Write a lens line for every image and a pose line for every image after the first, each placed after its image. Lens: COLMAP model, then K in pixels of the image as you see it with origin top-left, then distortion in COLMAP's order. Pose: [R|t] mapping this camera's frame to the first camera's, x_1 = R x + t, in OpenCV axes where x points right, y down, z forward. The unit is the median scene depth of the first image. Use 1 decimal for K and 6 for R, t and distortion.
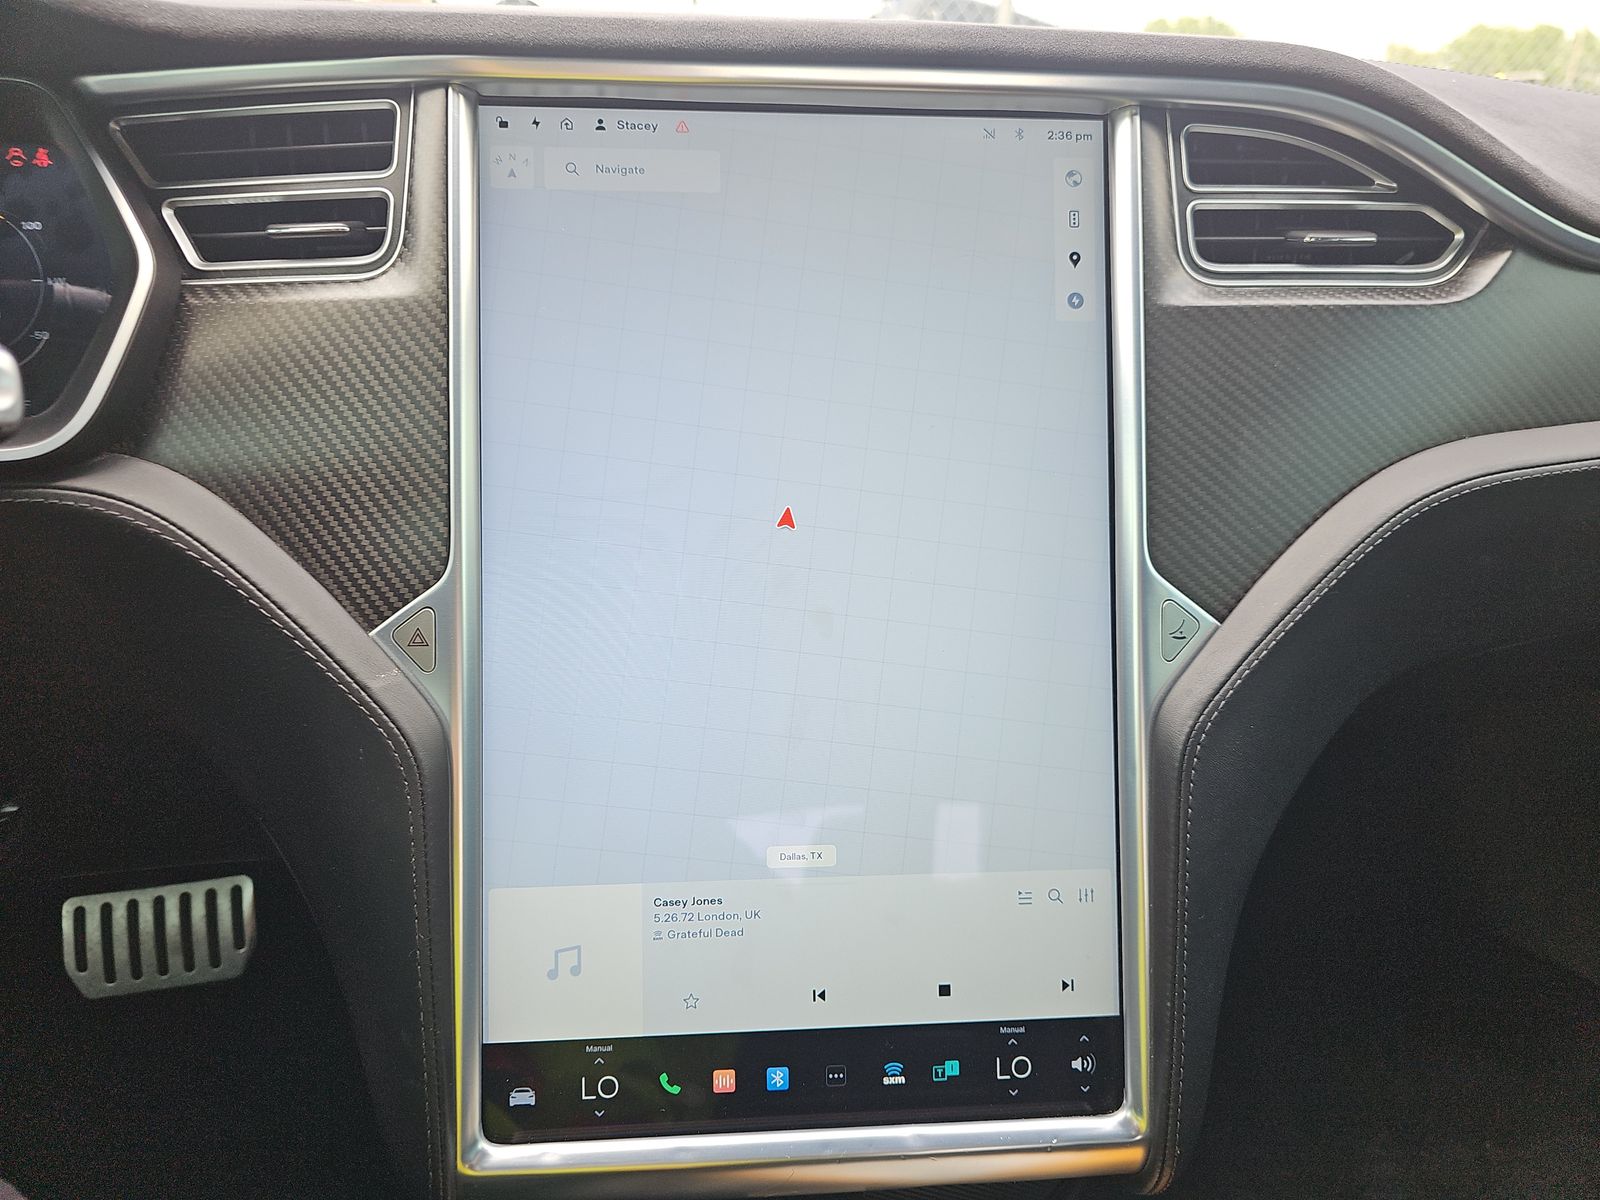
lens RADIAL K [[1090.9, 0, 800.0], [0, 1090.9, 600.0], [0, 0, 1]] dist [0.003578, -0.023374]
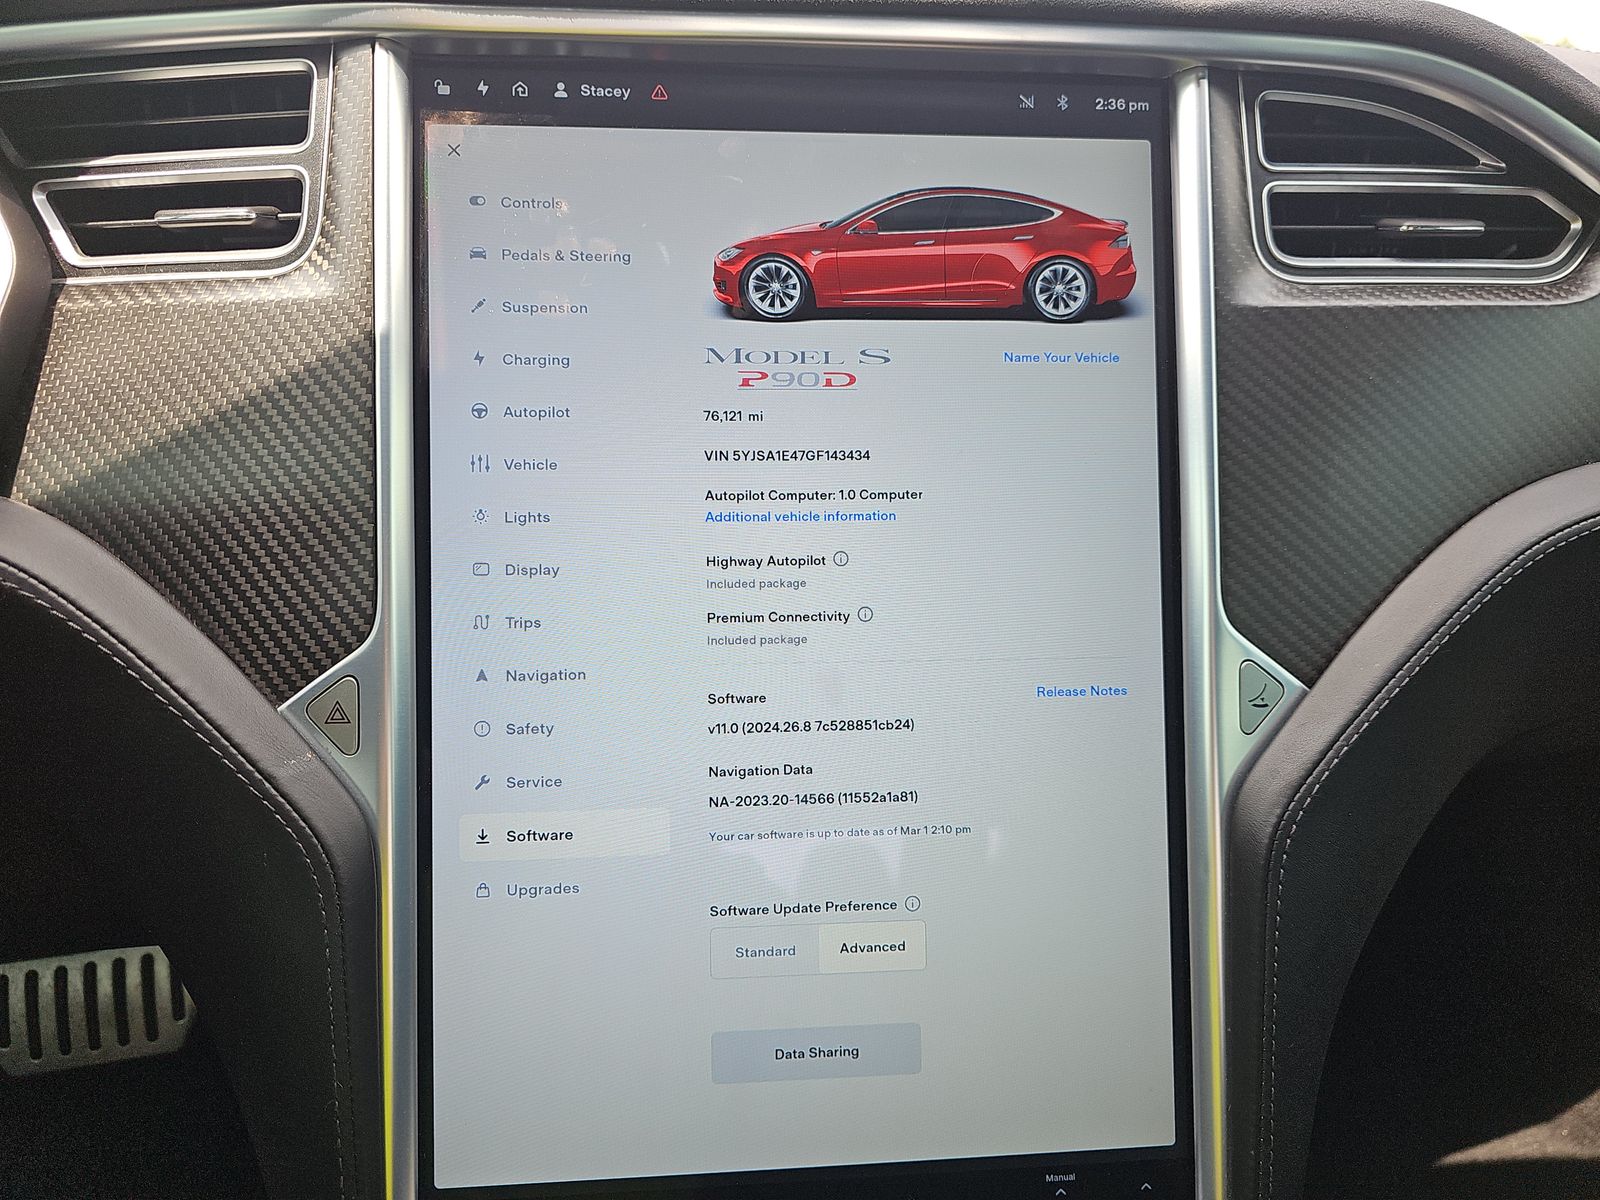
lens RADIAL K [[1090.9, 0, 800.0], [0, 1090.9, 600.0], [0, 0, 1]] dist [0.003578, -0.023374]
pose [[0.999948, -0.004118, 0.009332, -0.010234], [0.004166, 0.999978, -0.005124, -0.042774], [-0.009311, 0.005162, 0.999943, 0.170945]]
